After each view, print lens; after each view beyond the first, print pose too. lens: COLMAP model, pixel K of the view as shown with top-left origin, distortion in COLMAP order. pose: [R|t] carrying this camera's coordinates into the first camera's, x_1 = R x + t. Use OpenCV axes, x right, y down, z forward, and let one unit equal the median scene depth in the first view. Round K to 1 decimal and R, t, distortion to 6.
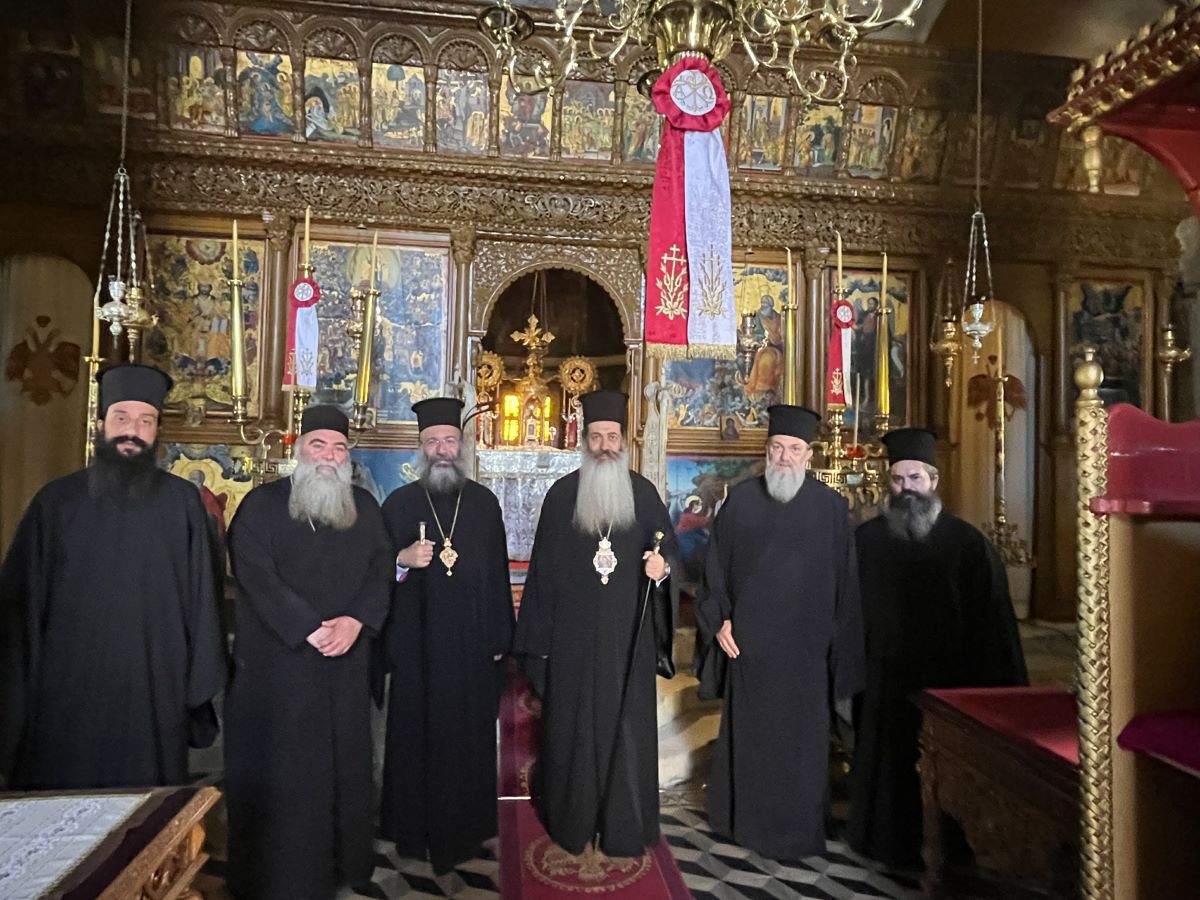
lens RADIAL K [[728.9, 0, 600.8], [0, 728.9, 443.1], [0, 0, 1]] dist [0.002653, -0.000070]
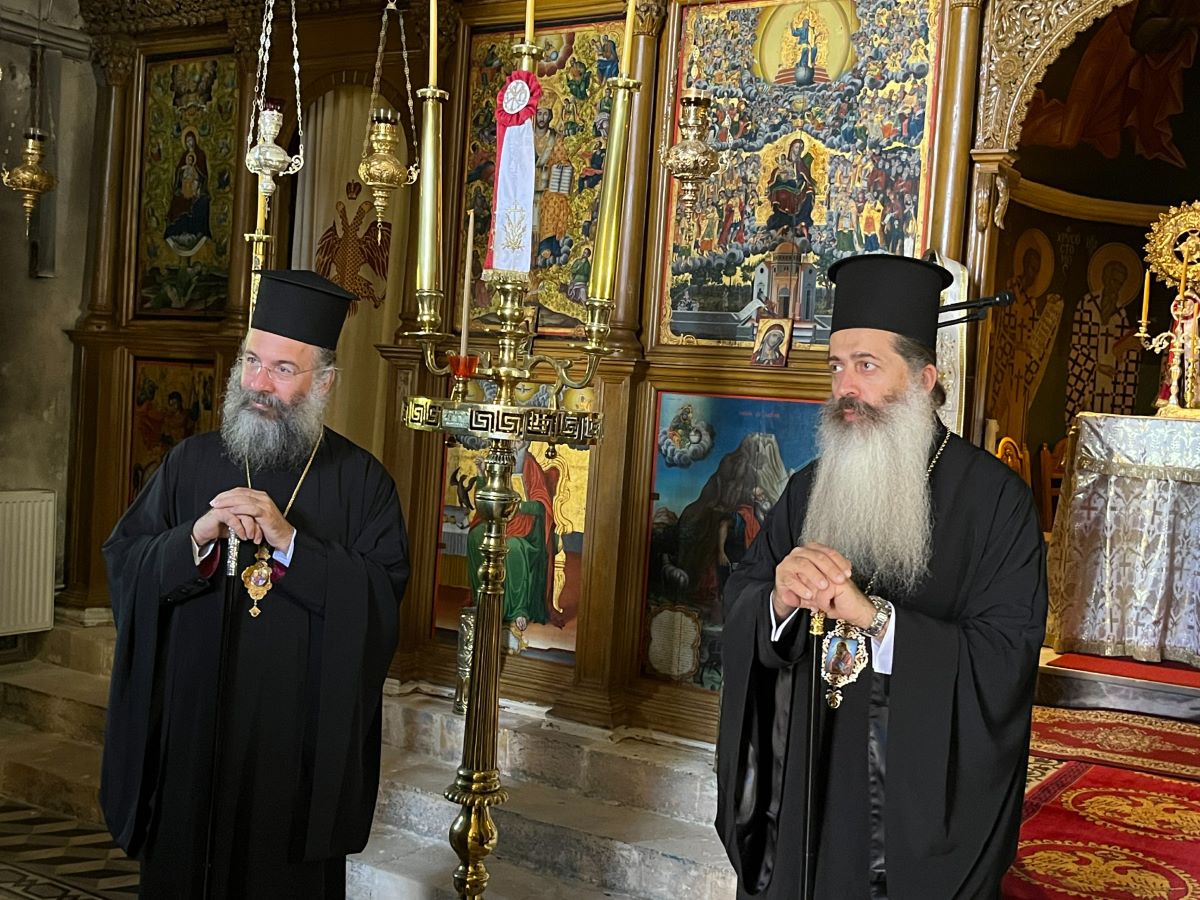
lens RADIAL K [[1395.9, 0, 599.4], [0, 1395.9, 456.6], [0, 0, 1]] dist [0.040413, 0.000000]
pose [[0.774038, 0.052986, -0.630918, 0.213234], [-0.031542, 0.998482, 0.045159, 0.008084], [0.632353, -0.015055, 0.774534, 0.151194]]
